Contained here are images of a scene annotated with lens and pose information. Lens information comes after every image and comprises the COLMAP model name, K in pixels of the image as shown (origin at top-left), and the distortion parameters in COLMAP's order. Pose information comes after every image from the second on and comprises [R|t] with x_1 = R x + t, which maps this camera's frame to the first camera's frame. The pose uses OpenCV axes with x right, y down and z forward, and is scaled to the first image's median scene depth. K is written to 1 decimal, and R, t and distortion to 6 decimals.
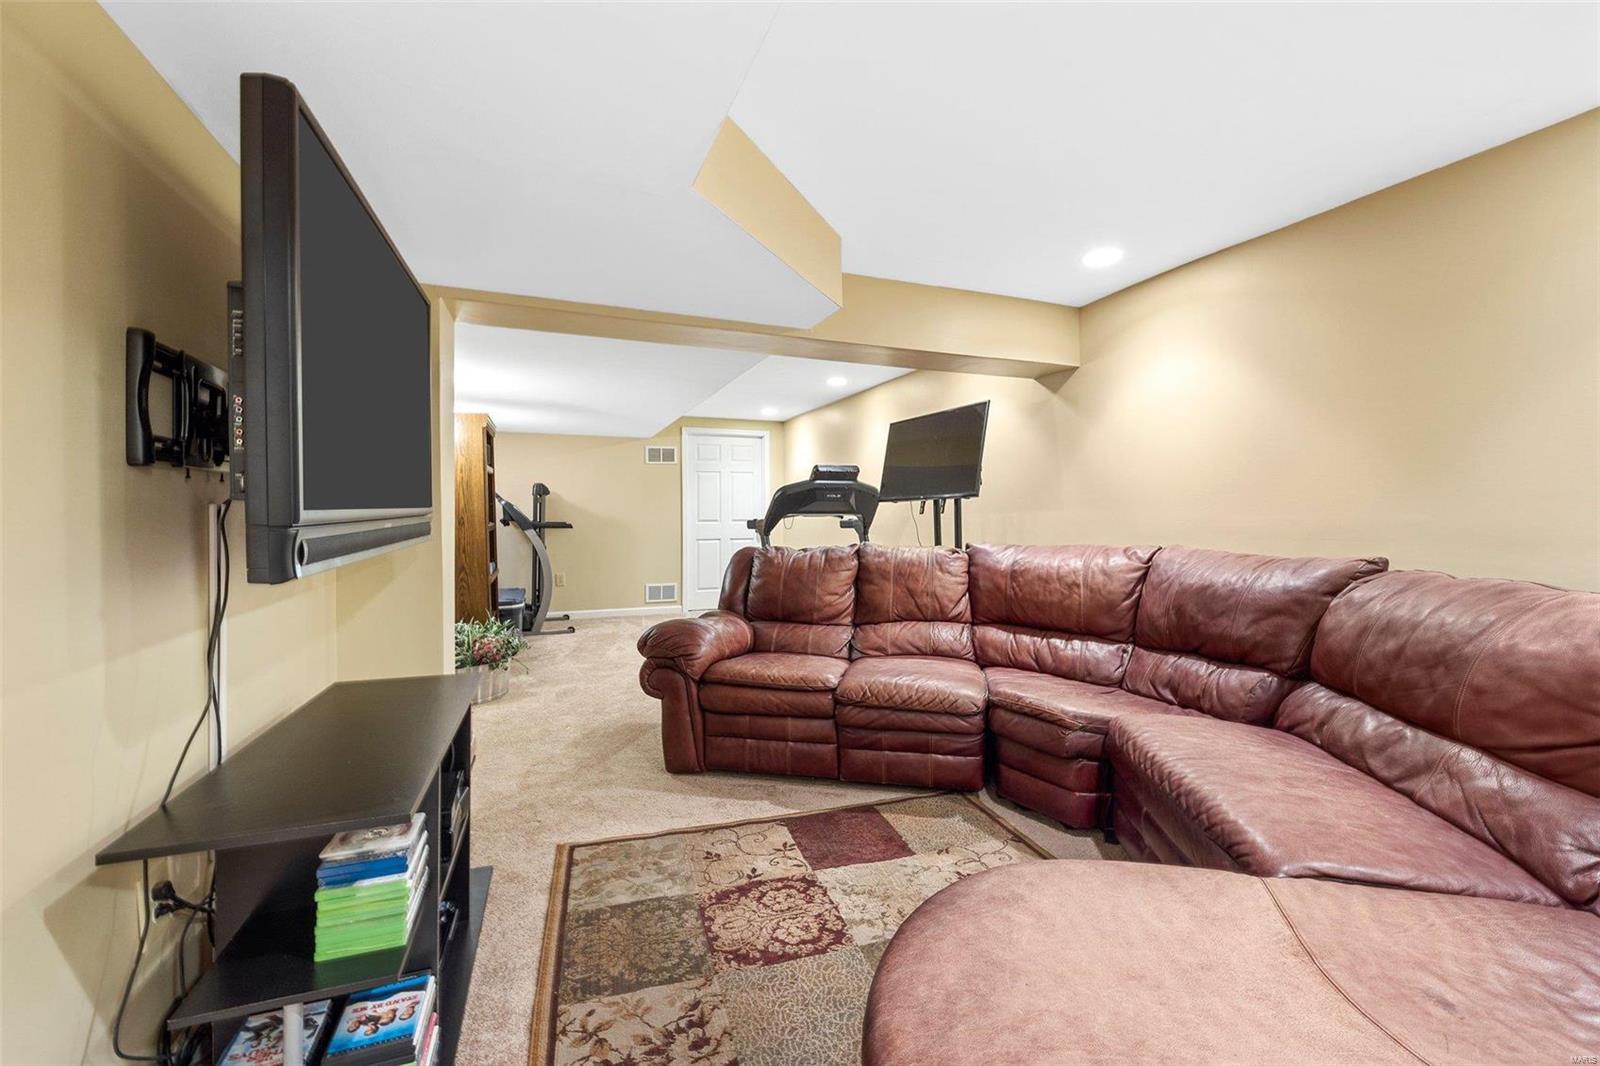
lens RADIAL K [[653.1, 0, 794.9], [0, 653.1, 502.3], [0, 0, 1]] dist [-0.002959, 0.001106]
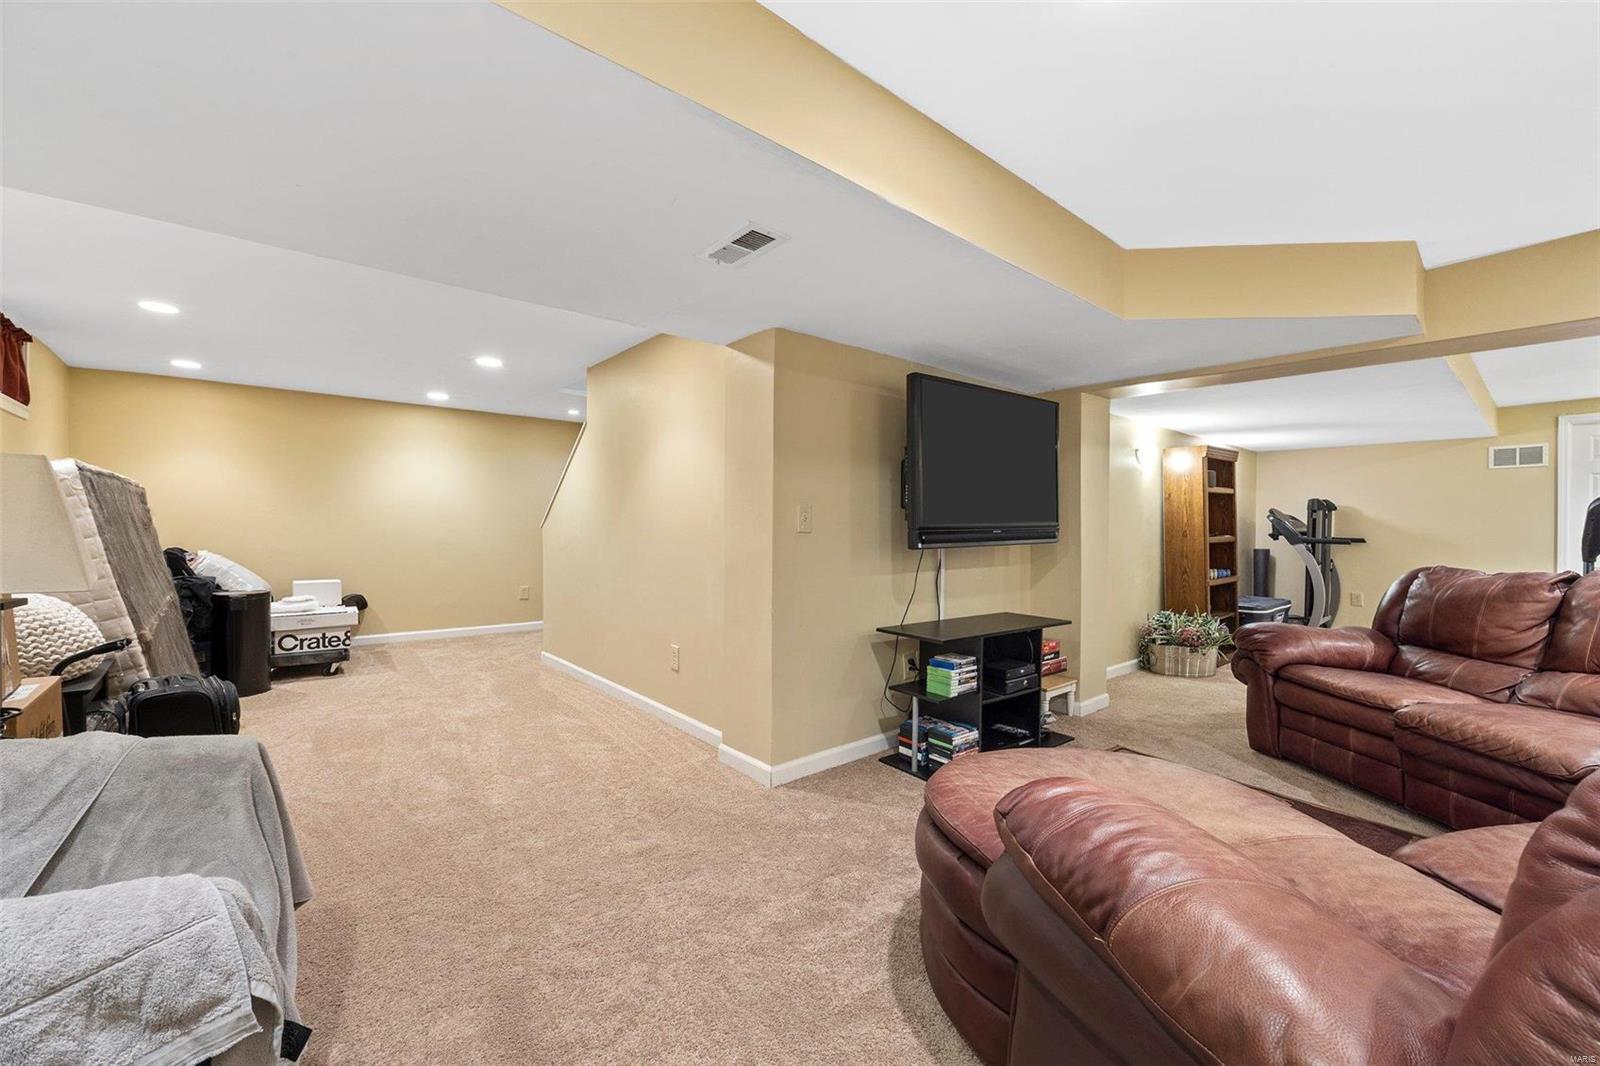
lens RADIAL K [[653.1, 0, 805.3], [0, 653.1, 527.7], [0, 0, 1]] dist [-0.002959, 0.001106]
pose [[0.313420, 0.008791, -0.949574, 0.672852], [0.005935, 0.999919, 0.011216, -0.001562], [0.949596, -0.009151, 0.313342, -0.127969]]
